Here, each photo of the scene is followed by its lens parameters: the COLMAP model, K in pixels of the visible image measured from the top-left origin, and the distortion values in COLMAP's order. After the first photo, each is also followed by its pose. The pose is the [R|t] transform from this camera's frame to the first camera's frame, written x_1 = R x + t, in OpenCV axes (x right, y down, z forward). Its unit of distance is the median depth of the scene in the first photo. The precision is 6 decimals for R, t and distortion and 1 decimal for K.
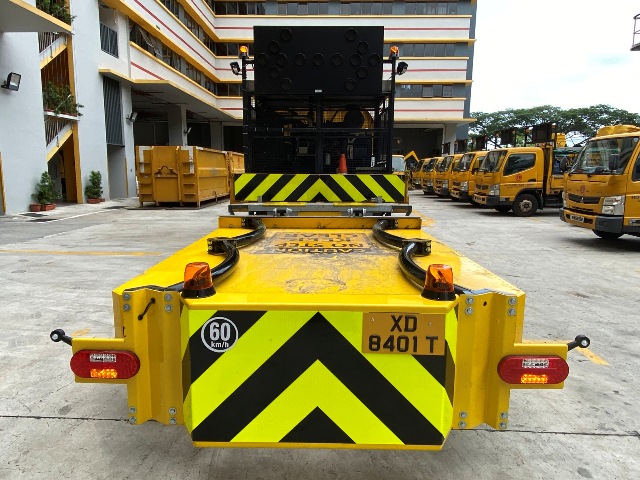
lens RADIAL K [[431.8, 0, 317.3], [0, 431.8, 240.4], [0, 0, 1]] dist [-0.002803, -0.007256]
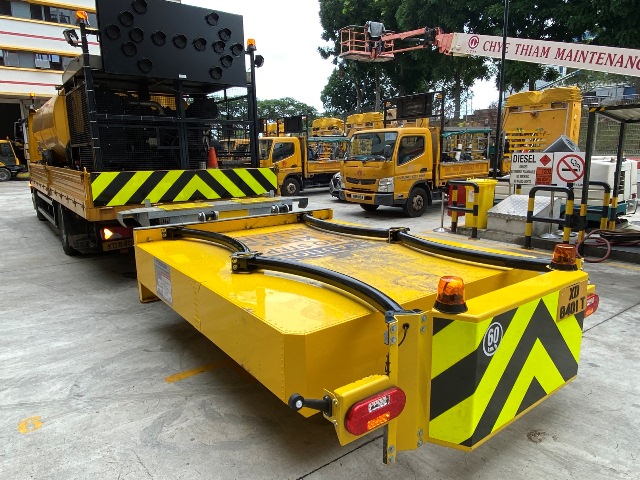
lens RADIAL K [[424.6, 0, 320.0], [0, 424.6, 240.0], [0, 0, 1]] dist [0.067769, -0.128209]
pose [[0.787139, -0.134163, 0.602007, -0.347749], [0.111681, 0.990924, 0.074811, -0.044718], [-0.606580, 0.008346, 0.794978, 0.124821]]
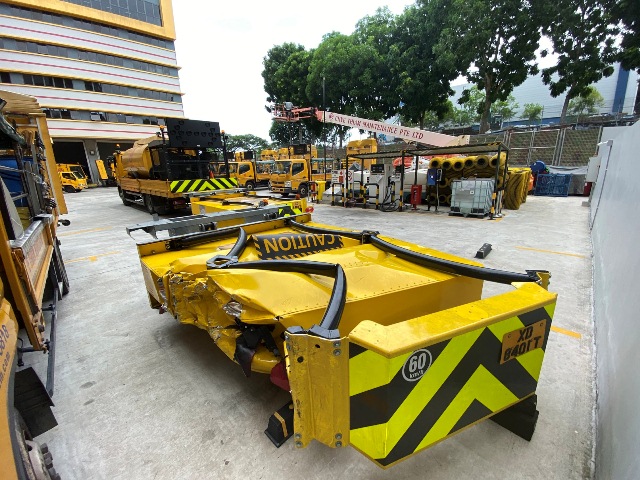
lens RADIAL K [[256.5, 0, 320.0], [0, 256.5, 240.0], [0, 0, 1]] dist [-0.000342, -0.000064]
pose [[0.670682, -0.222412, 0.707615, -0.694556], [0.142053, 0.974842, 0.171767, 0.033127], [-0.728016, -0.014682, 0.685403, -0.542489]]
